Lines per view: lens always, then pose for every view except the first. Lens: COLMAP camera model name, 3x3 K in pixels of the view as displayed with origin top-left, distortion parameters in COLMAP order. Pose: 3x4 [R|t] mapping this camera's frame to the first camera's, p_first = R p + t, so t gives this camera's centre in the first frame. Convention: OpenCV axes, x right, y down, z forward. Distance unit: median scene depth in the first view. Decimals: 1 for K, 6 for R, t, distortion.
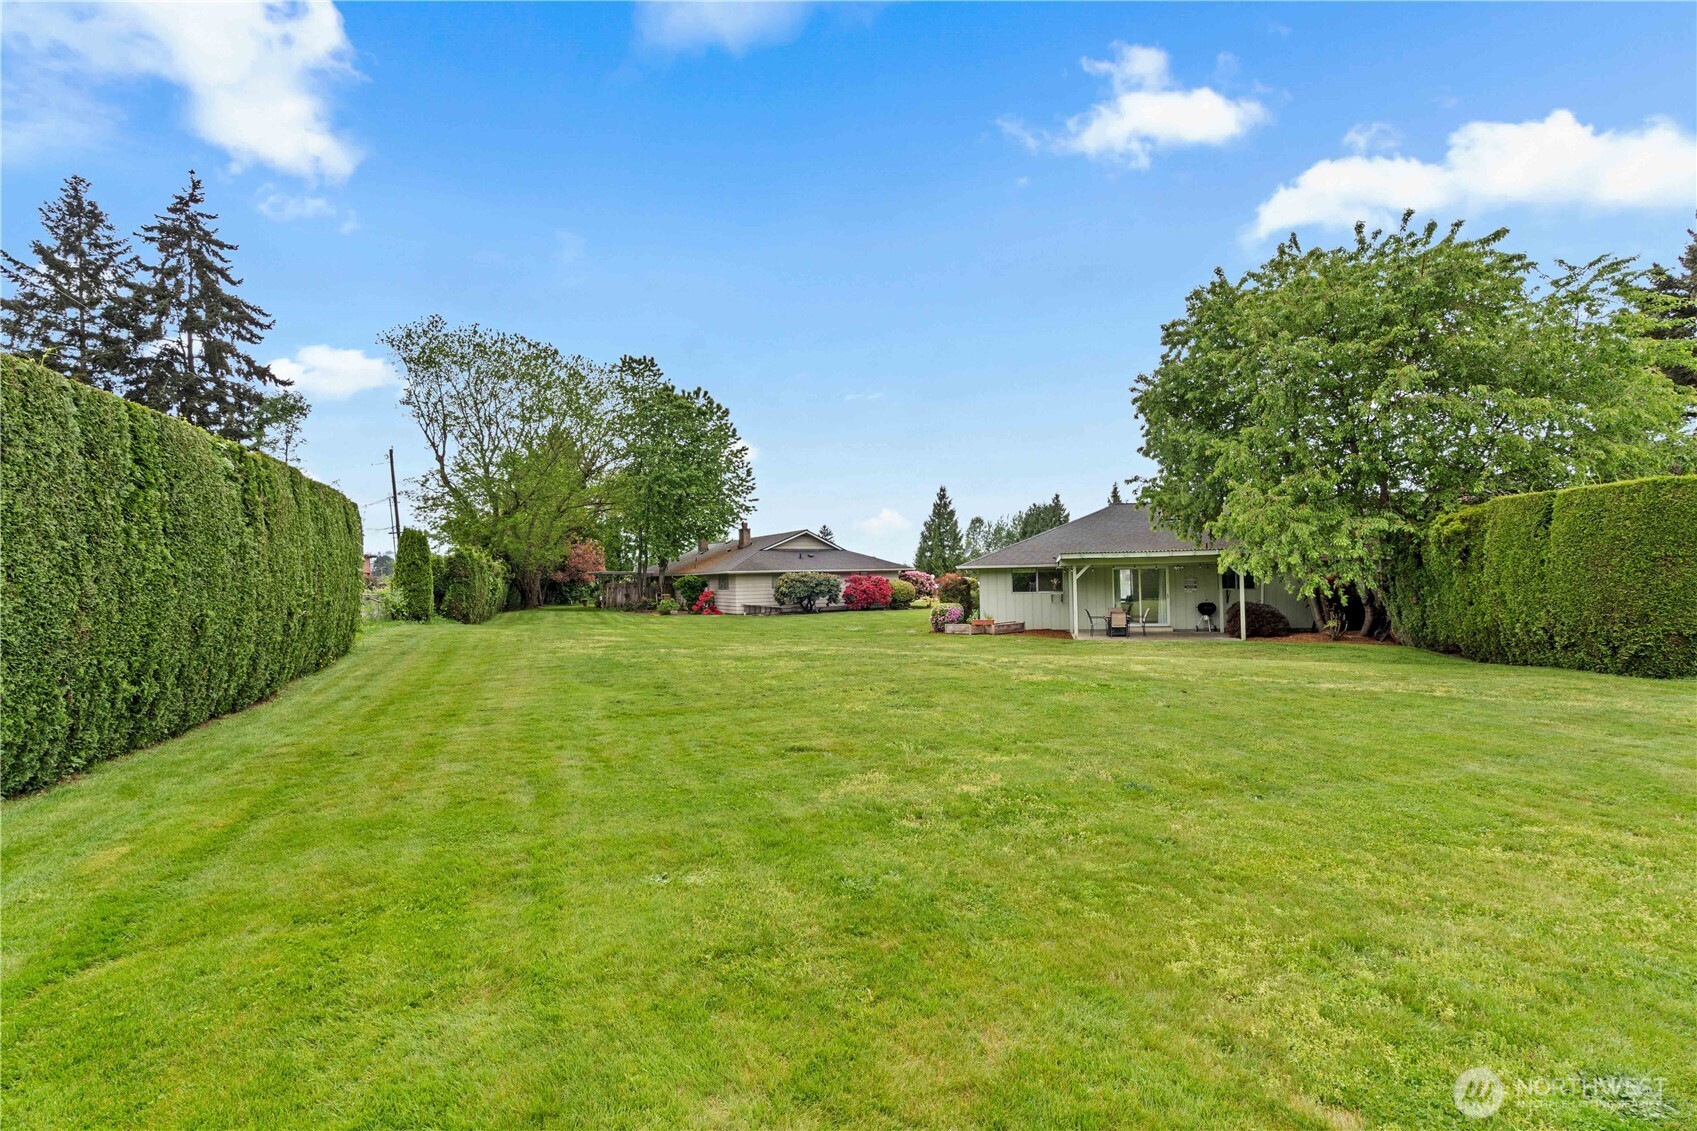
lens RADIAL K [[768.0, 0, 851.8], [0, 768.0, 566.9], [0, 0, 1]] dist [0.002220, -0.000058]
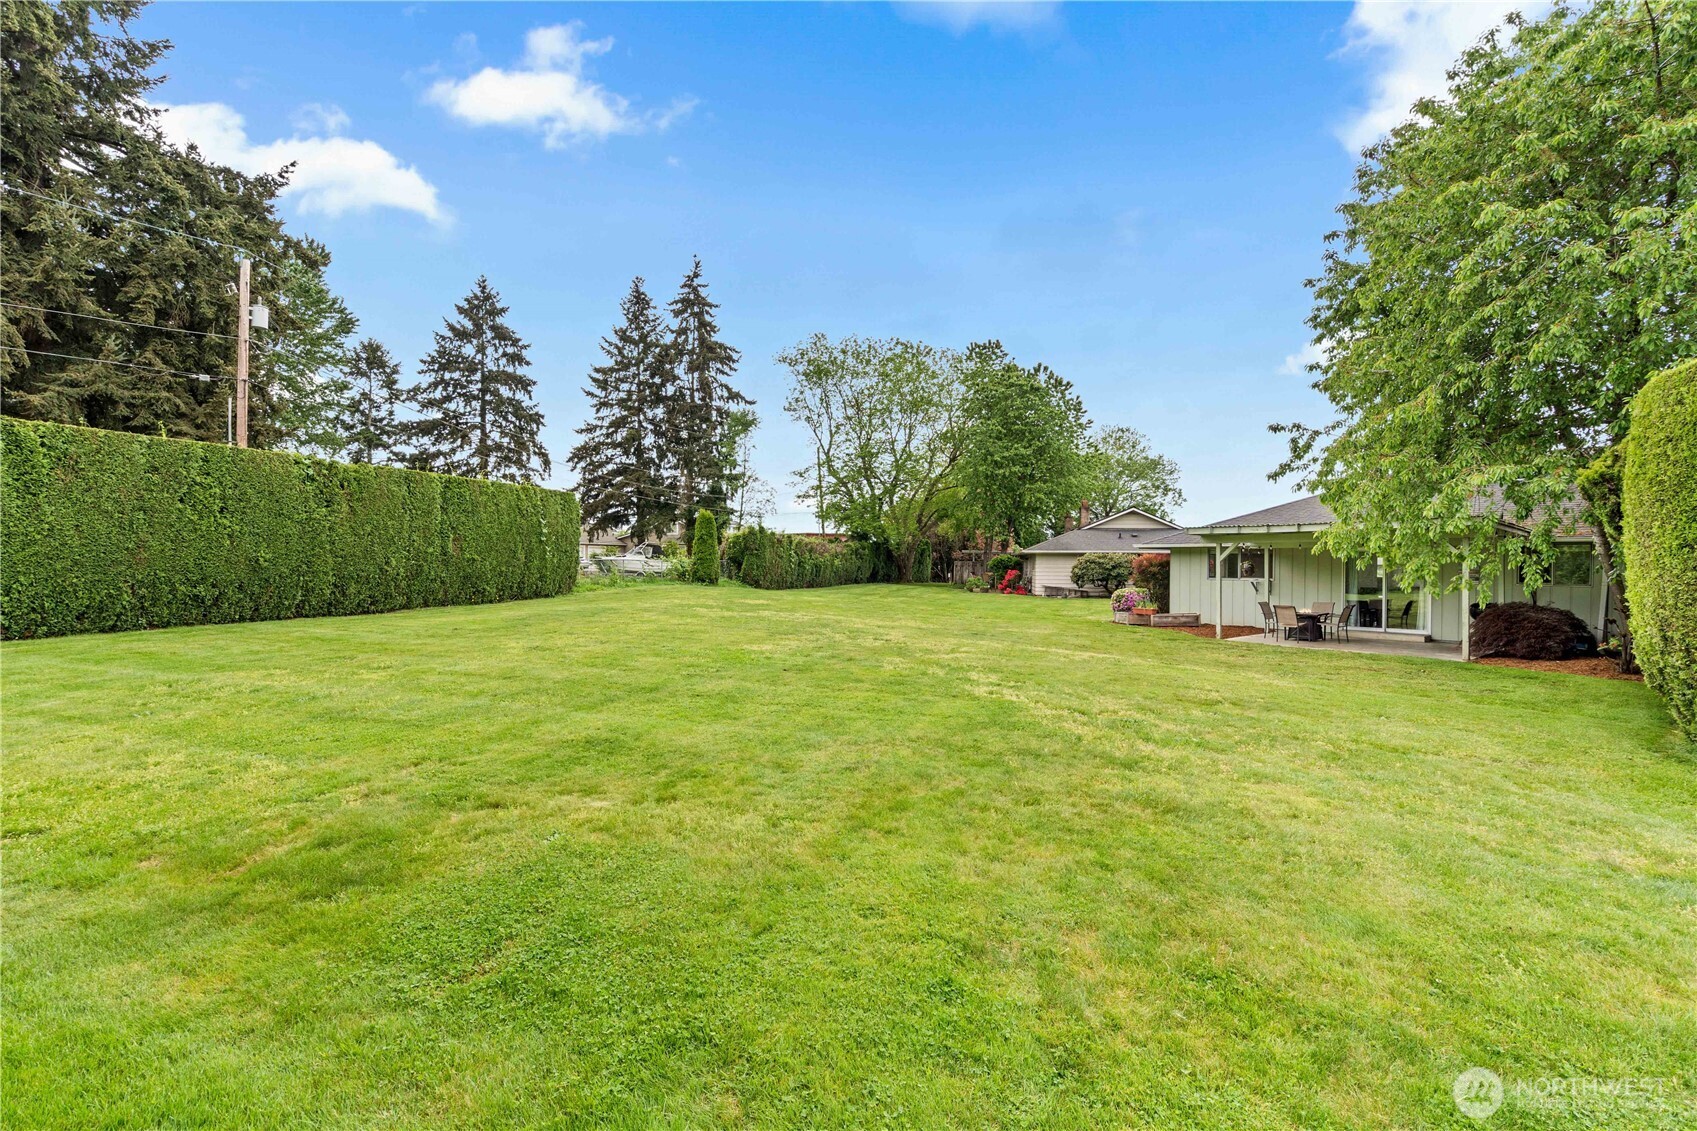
lens RADIAL K [[768.0, 0, 851.2], [0, 768.0, 563.5], [0, 0, 1]] dist [0.002220, -0.000058]
pose [[0.790056, 0.025862, -0.612489, 0.224285], [-0.015039, 0.999627, 0.022810, 0.003195], [0.612850, -0.008810, 0.790150, 0.076857]]
